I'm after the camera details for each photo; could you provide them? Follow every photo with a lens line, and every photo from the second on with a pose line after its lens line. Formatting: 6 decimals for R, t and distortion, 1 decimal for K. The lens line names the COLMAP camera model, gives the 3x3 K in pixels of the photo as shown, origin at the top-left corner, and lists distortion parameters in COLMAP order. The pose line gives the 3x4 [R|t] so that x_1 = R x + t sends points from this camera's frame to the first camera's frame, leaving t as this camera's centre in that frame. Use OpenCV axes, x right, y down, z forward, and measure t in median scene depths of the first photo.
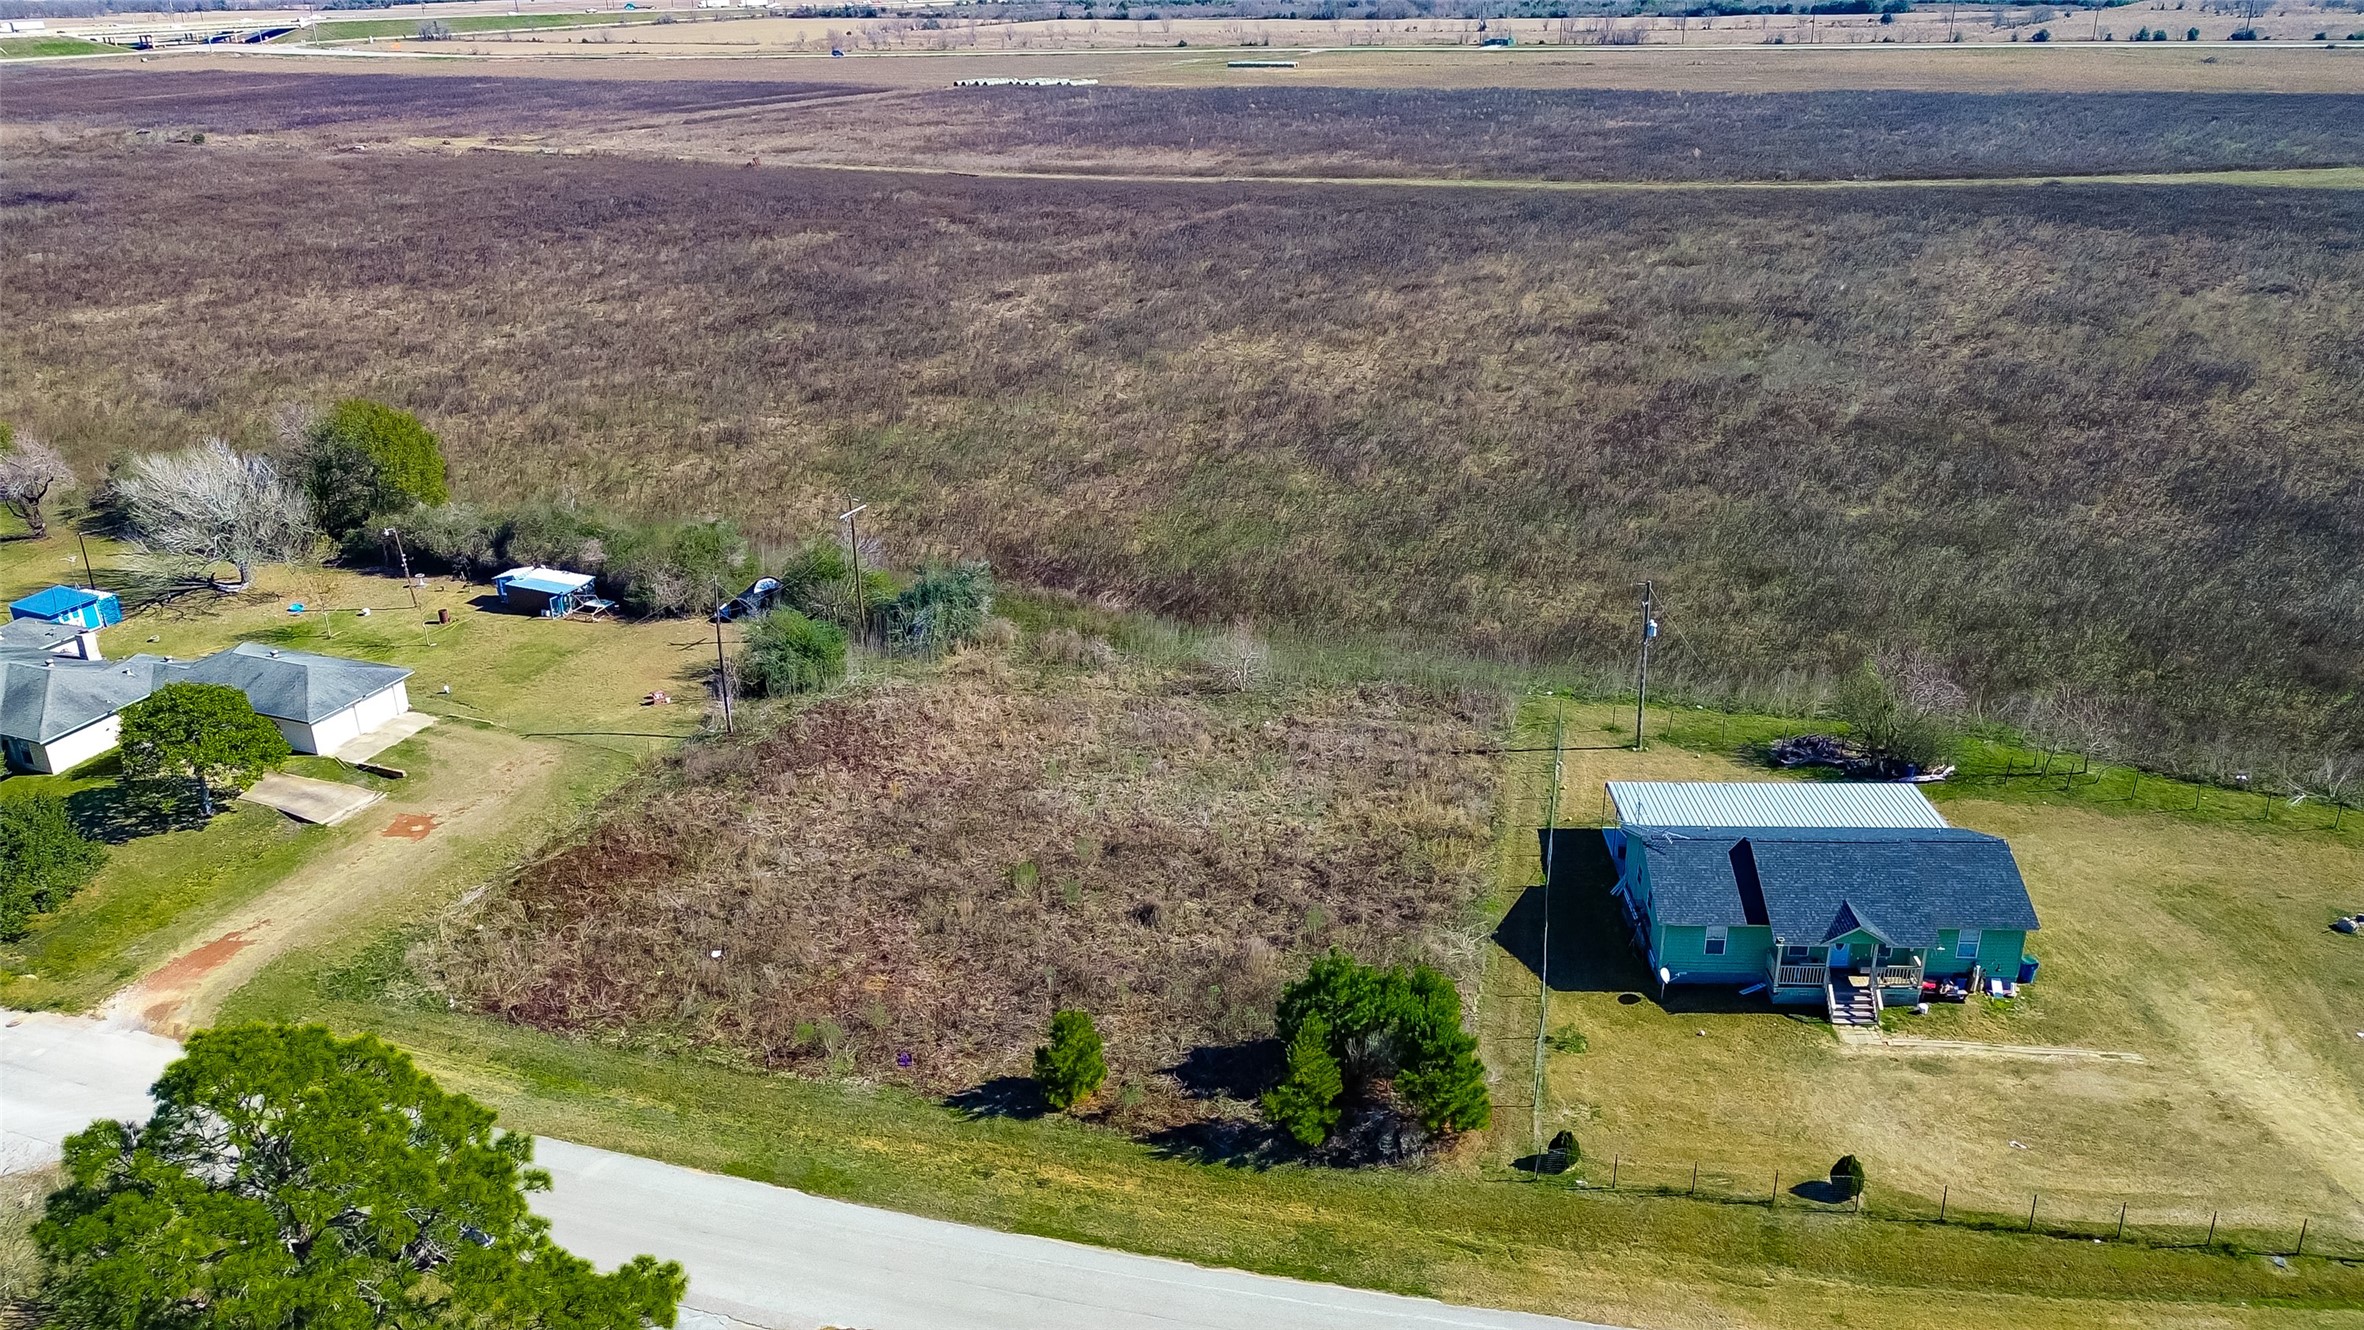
lens RADIAL K [[1687.2, 0, 1182.0], [0, 1687.2, 665.0], [0, 0, 1]] dist [0.054889, -0.039866]
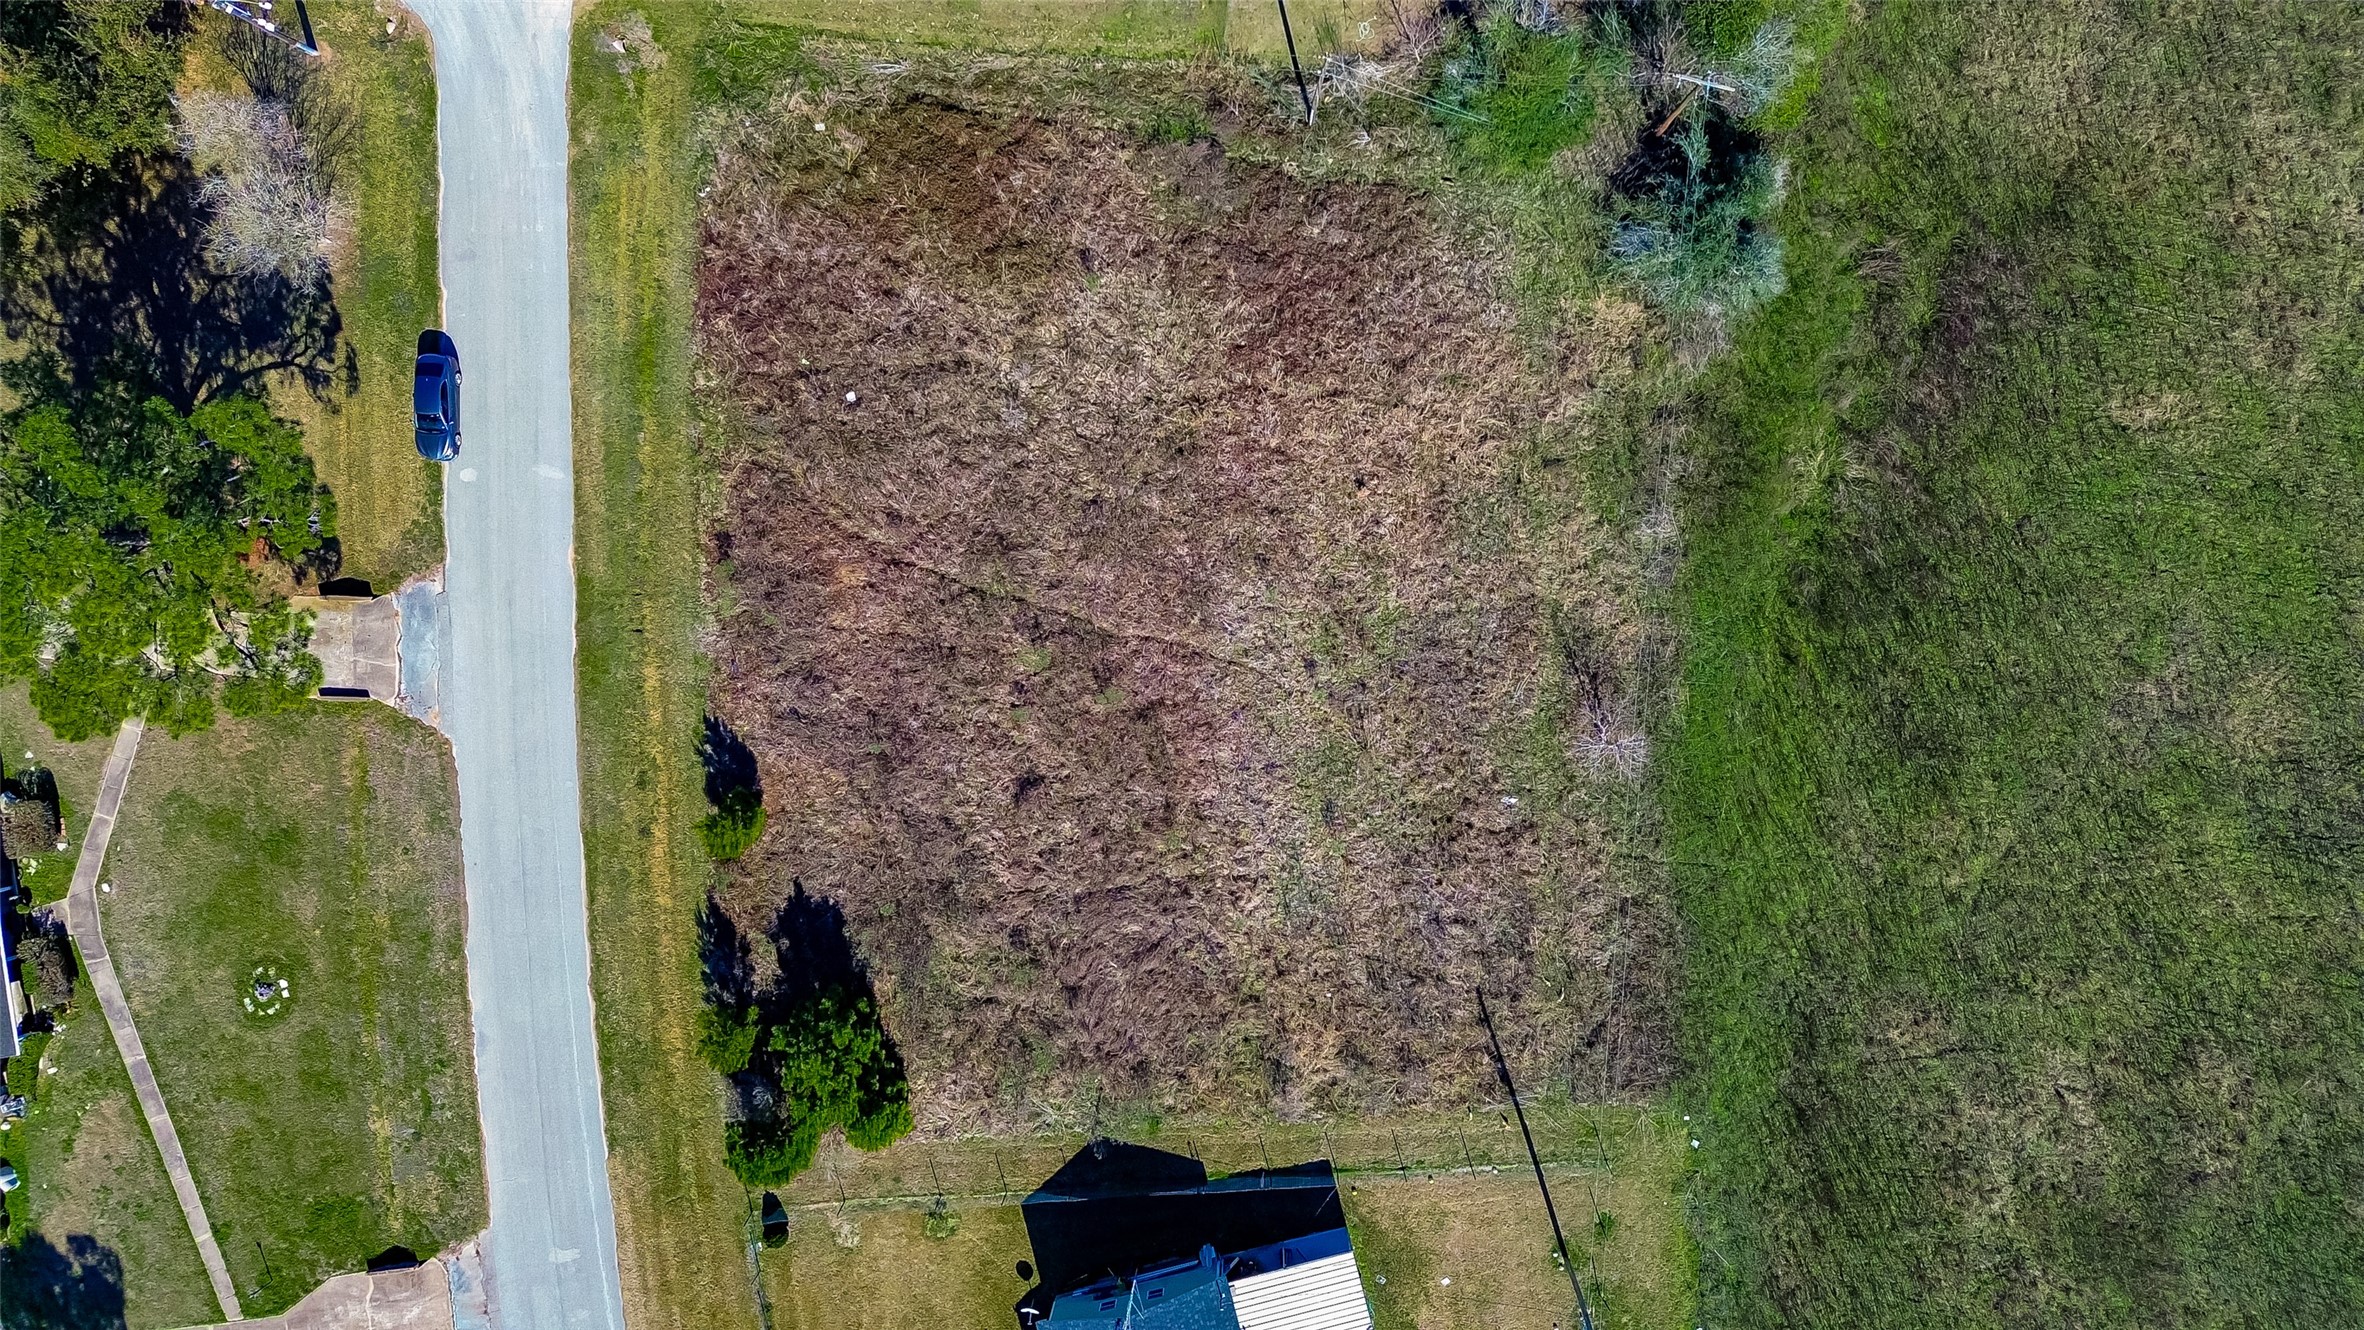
lens RADIAL K [[1660.6, 0, 1182.0], [0, 1660.6, 665.0], [0, 0, 1]] dist [0.074304, -0.076961]
pose [[0.298057, 0.953201, 0.050692, -0.093120], [-0.343493, 0.057556, 0.937390, -0.635436], [0.890603, -0.296809, 0.344573, 0.626008]]
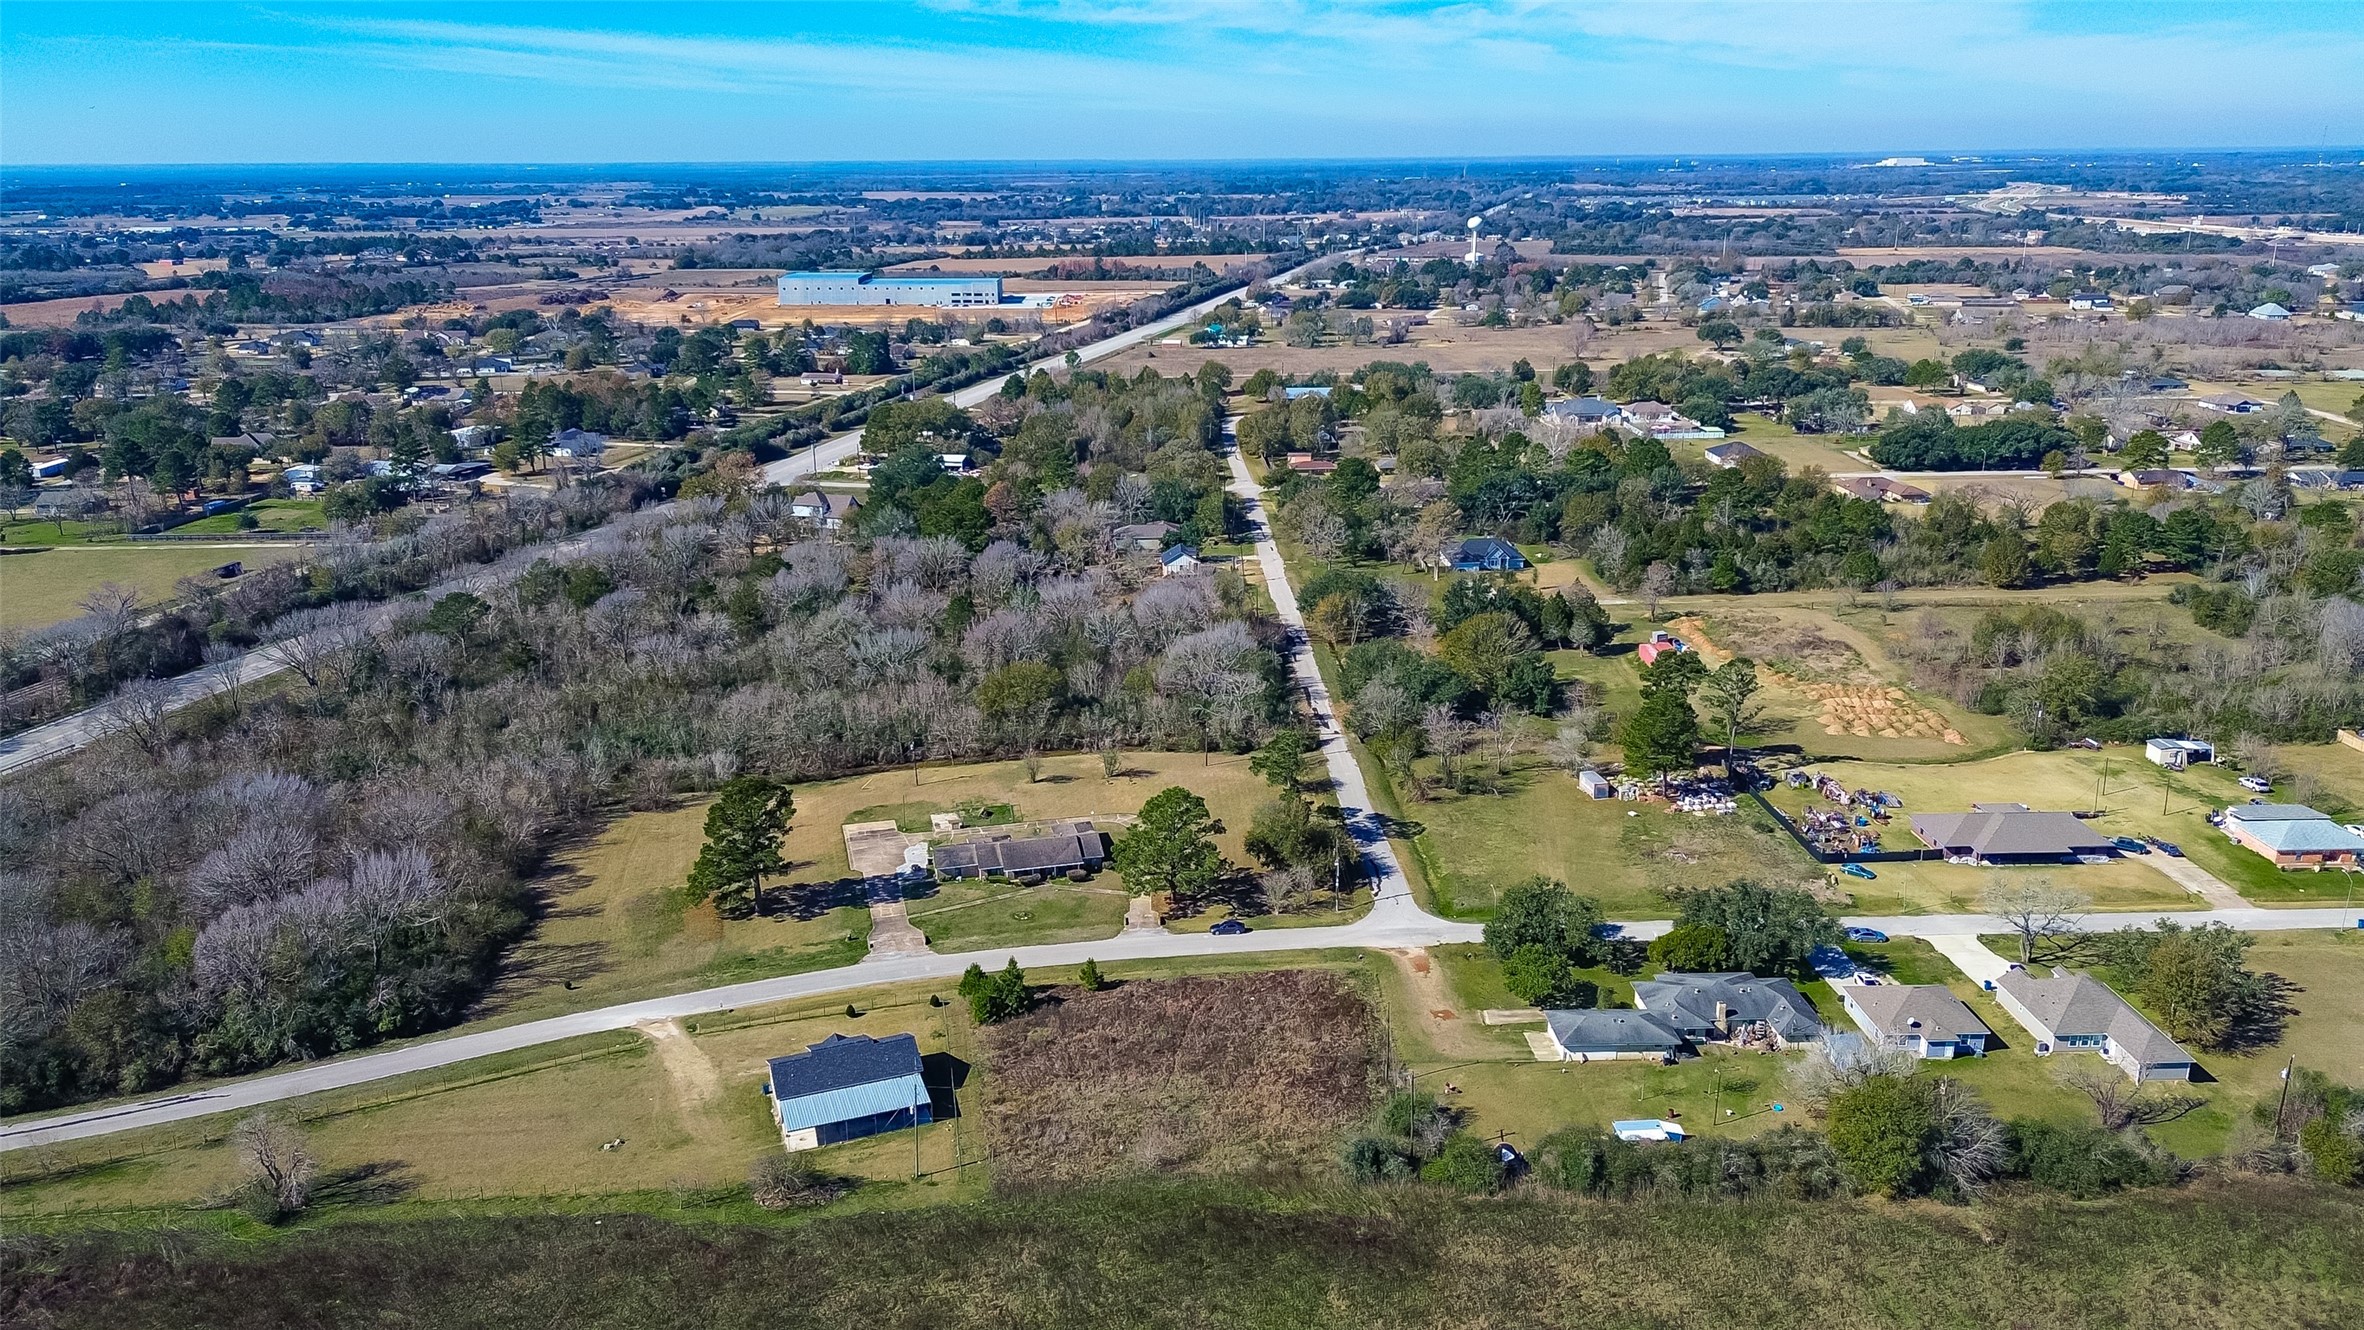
lens RADIAL K [[1660.6, 0, 1182.0], [0, 1660.6, 665.0], [0, 0, 1]] dist [0.074304, -0.076961]
pose [[-0.915196, 0.145259, -0.375919, 0.582960], [-0.131724, 0.773732, 0.619667, -1.464071], [0.380873, 0.616635, -0.688983, 1.936085]]
